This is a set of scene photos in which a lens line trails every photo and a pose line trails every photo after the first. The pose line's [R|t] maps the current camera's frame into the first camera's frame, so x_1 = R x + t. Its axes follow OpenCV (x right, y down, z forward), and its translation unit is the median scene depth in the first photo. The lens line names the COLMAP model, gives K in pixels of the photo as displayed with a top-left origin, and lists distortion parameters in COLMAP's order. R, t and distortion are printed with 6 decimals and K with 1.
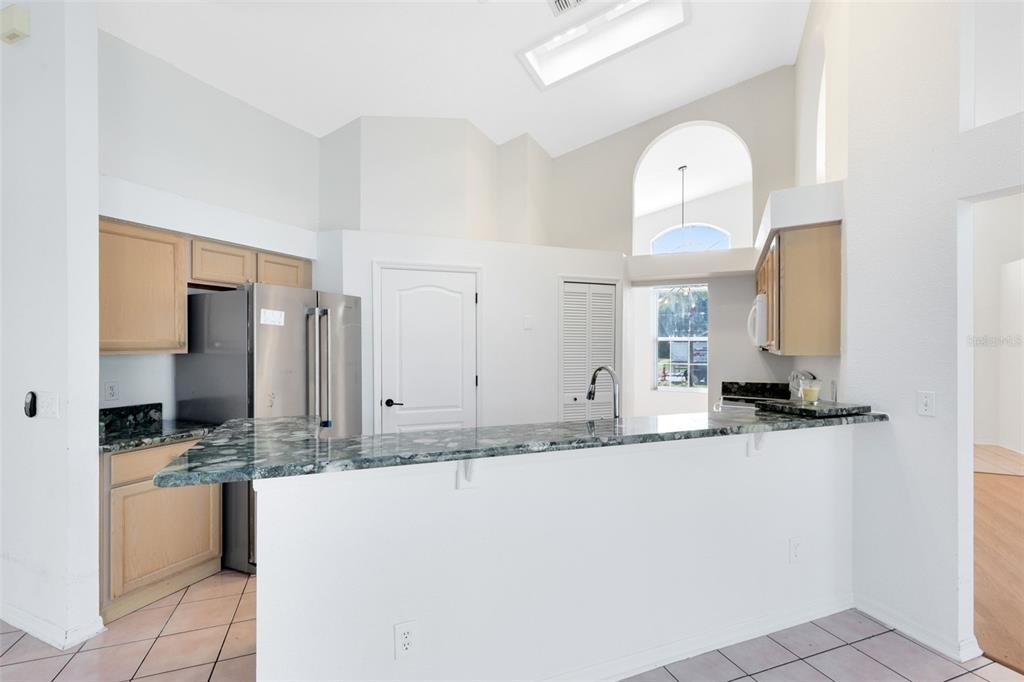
lens RADIAL K [[472.8, 0, 507.9], [0, 472.8, 341.3], [0, 0, 1]] dist [0.003173, 0.000490]
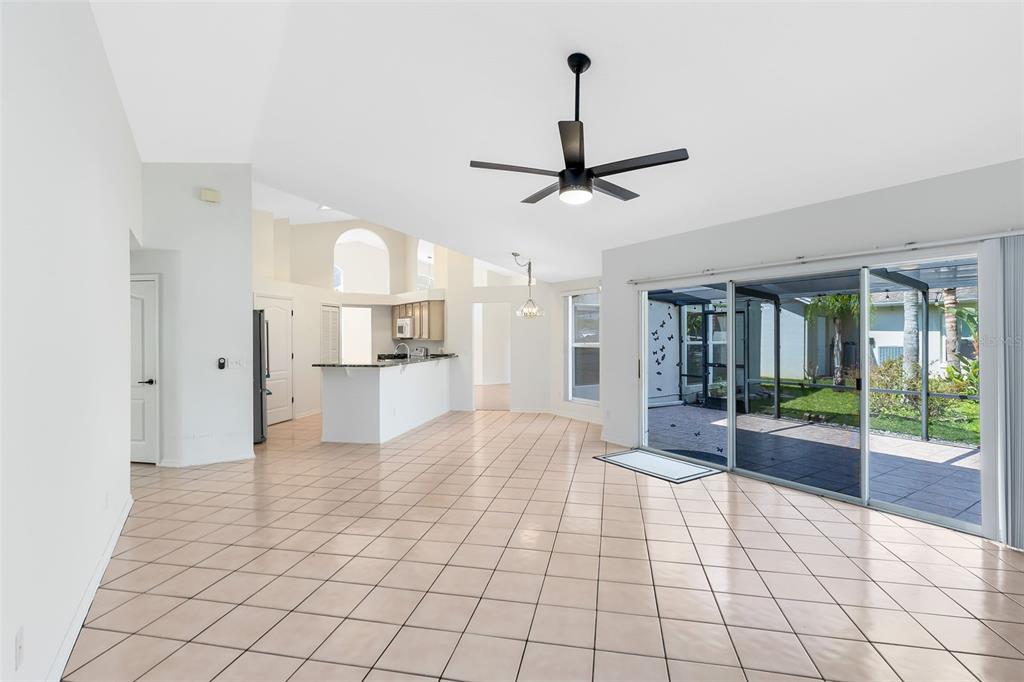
lens RADIAL K [[472.8, 0, 515.9], [0, 472.8, 337.7], [0, 0, 1]] dist [0.003173, 0.000490]
pose [[0.531390, -0.002513, 0.847124, -1.104582], [-0.004972, 0.999969, 0.006085, -0.007195], [-0.847113, -0.007445, 0.531361, -0.719462]]
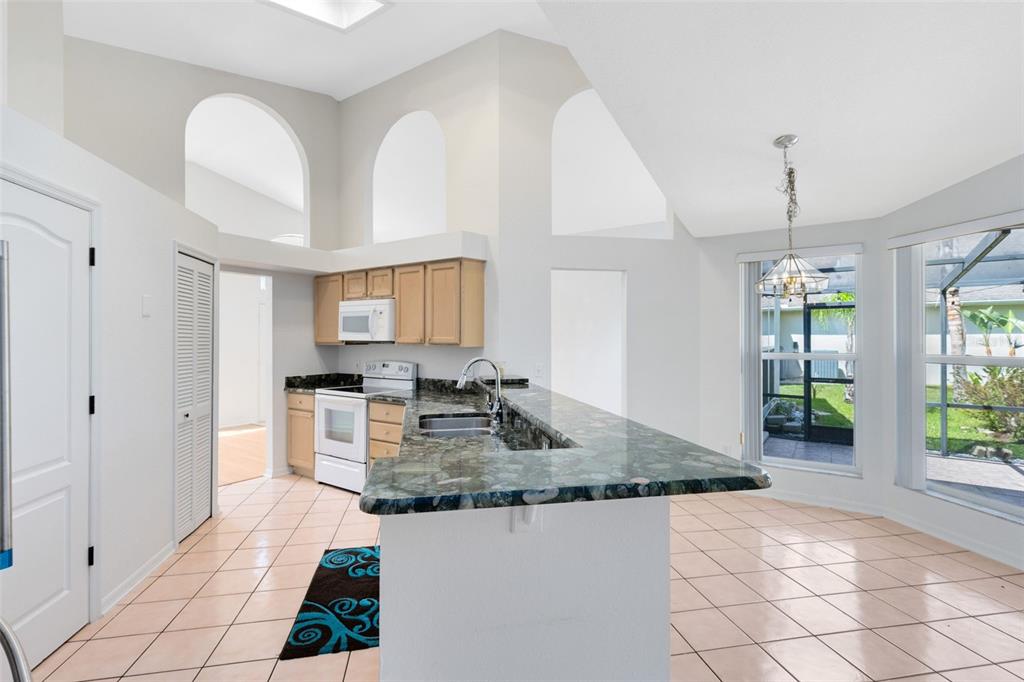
lens RADIAL K [[472.8, 0, 508.5], [0, 472.8, 337.9], [0, 0, 1]] dist [0.003173, 0.000490]
pose [[0.171903, 0.002994, 0.985109, -0.483802], [-0.008077, 0.999966, -0.001630, 0.000786], [-0.985081, -0.007677, 0.171921, 0.386215]]
